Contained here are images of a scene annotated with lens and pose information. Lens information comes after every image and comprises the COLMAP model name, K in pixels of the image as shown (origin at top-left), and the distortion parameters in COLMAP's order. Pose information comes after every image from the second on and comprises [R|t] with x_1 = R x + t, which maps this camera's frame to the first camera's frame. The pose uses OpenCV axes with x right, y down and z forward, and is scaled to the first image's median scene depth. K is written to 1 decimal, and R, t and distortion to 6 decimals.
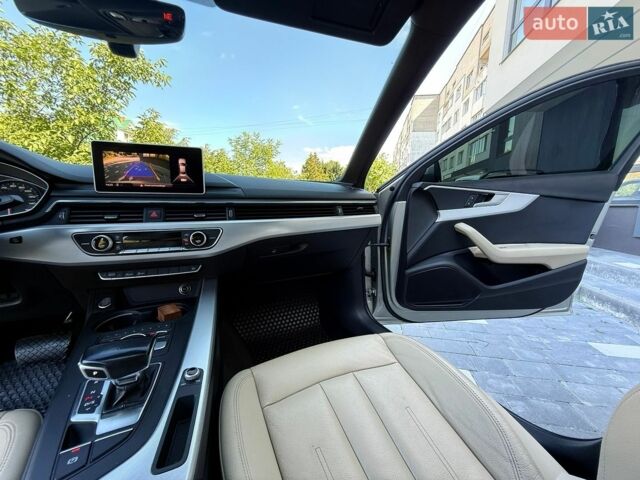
lens RADIAL K [[257.2, 0, 322.0], [0, 257.2, 237.7], [0, 0, 1]] dist [0.003668, -0.000397]
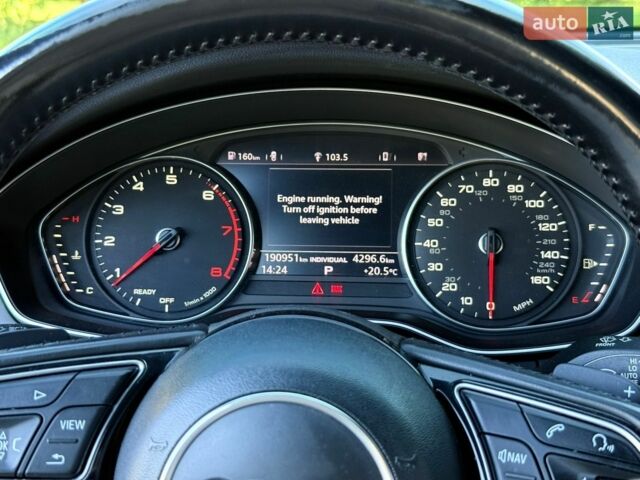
lens RADIAL K [[889.7, 0, 294.5], [0, 889.7, 240.0], [0, 0, 1]] dist [0.131806, 0.000000]
pose [[0.855041, 0.161437, -0.492791, -0.821369], [-0.062220, 0.975380, 0.211573, -0.297600], [0.514814, -0.150242, 0.844034, 0.085067]]
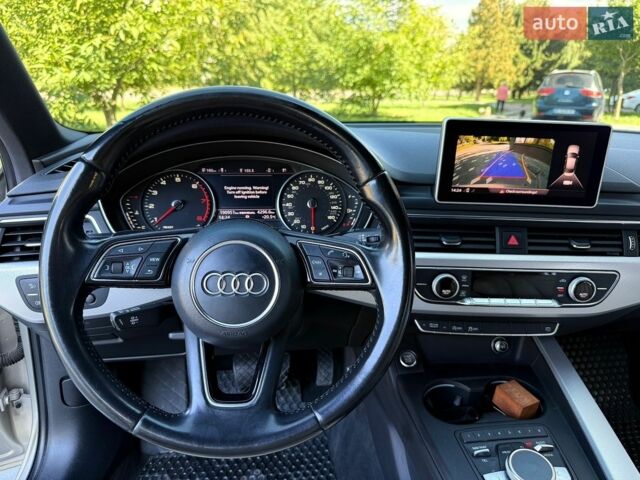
lens RADIAL K [[458.4, 0, 316.2], [0, 458.4, 238.2], [0, 0, 1]] dist [0.060391, -0.086887]
pose [[0.941336, 0.133841, -0.309794, -0.719968], [-0.072810, 0.976918, 0.200821, -0.266703], [0.329522, -0.166484, 0.929354, -0.133172]]
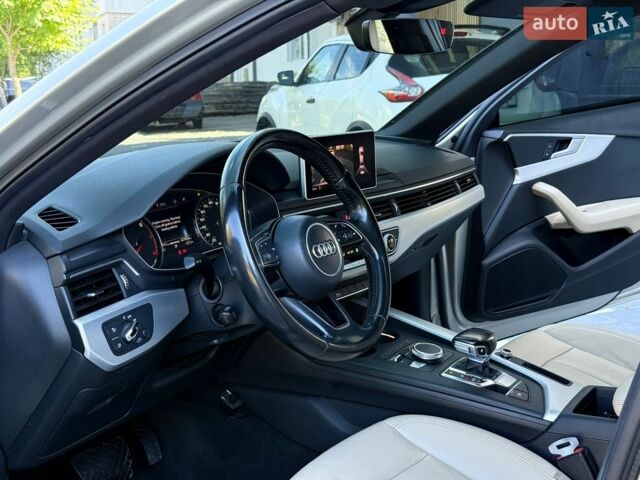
lens RADIAL K [[889.7, 0, 321.7], [0, 889.7, 237.2], [0, 0, 1]] dist [0.131806, 0.000000]
pose [[0.847042, -0.120027, 0.517796, -2.094331], [0.102179, 0.992770, 0.062978, -0.210107], [-0.521612, -0.000438, 0.853183, -1.294806]]
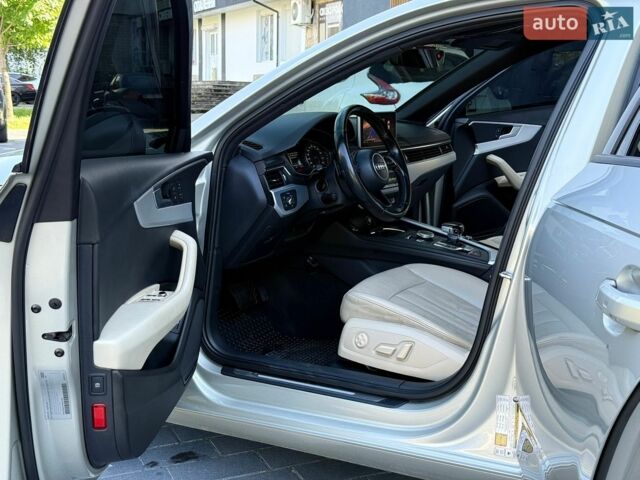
lens RADIAL K [[889.7, 0, 318.8], [0, 889.7, 239.5], [0, 0, 1]] dist [0.131806, 0.000000]
pose [[0.825618, -0.099925, 0.555311, -3.557552], [0.077289, 0.994945, 0.064122, -0.002621], [-0.558911, -0.010021, 0.829167, -2.767481]]
